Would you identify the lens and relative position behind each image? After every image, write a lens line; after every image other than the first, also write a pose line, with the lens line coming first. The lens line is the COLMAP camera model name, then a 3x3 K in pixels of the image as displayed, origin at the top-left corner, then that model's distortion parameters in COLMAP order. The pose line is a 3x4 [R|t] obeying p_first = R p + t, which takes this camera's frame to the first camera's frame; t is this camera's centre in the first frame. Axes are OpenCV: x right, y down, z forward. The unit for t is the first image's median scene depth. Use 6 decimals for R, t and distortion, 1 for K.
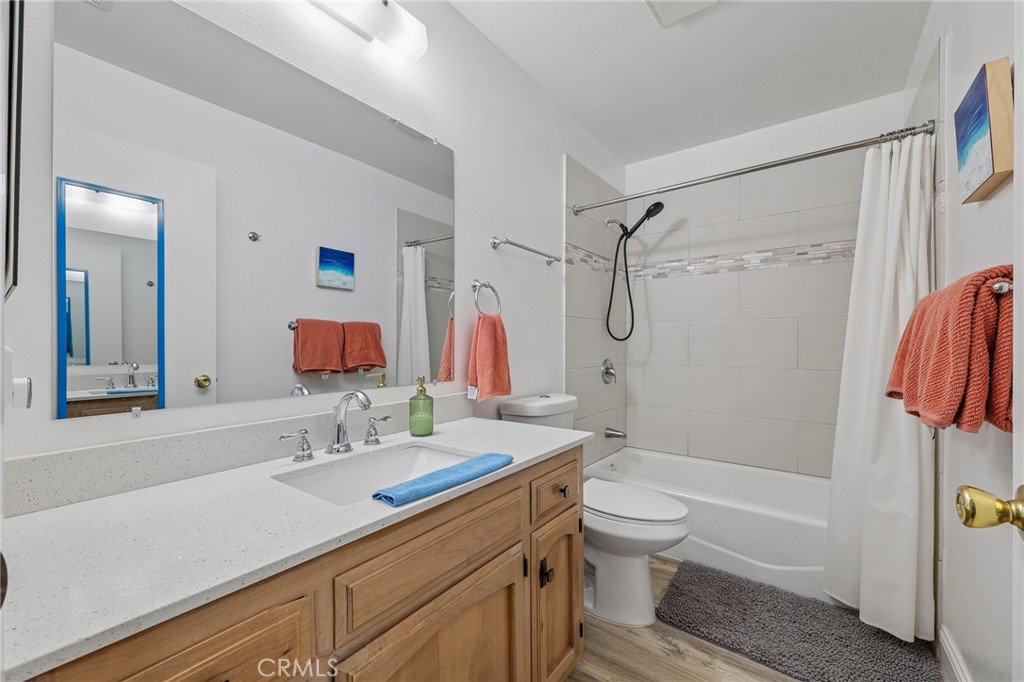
lens RADIAL K [[408.7, 0, 510.4], [0, 408.7, 342.4], [0, 0, 1]] dist [-0.001326, 0.001620]
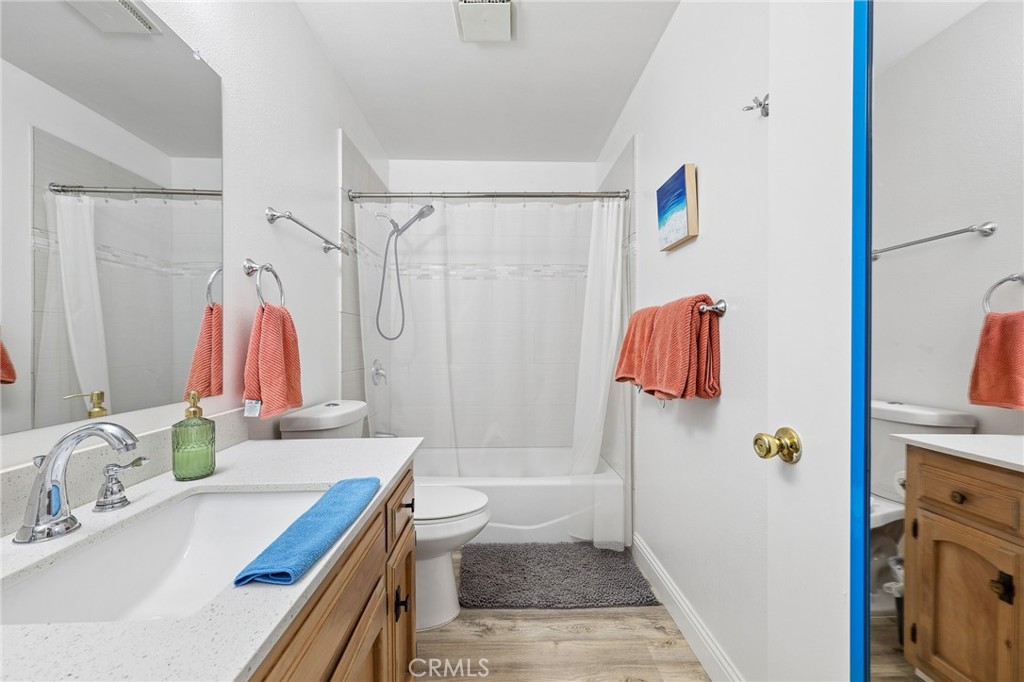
lens RADIAL K [[408.7, 0, 510.7], [0, 408.7, 343.2], [0, 0, 1]] dist [-0.001326, 0.001620]
pose [[0.782039, -0.001299, 0.623228, -0.203160], [-0.001132, 0.999993, 0.003504, -0.000927], [-0.623228, -0.003446, 0.782032, 0.117411]]
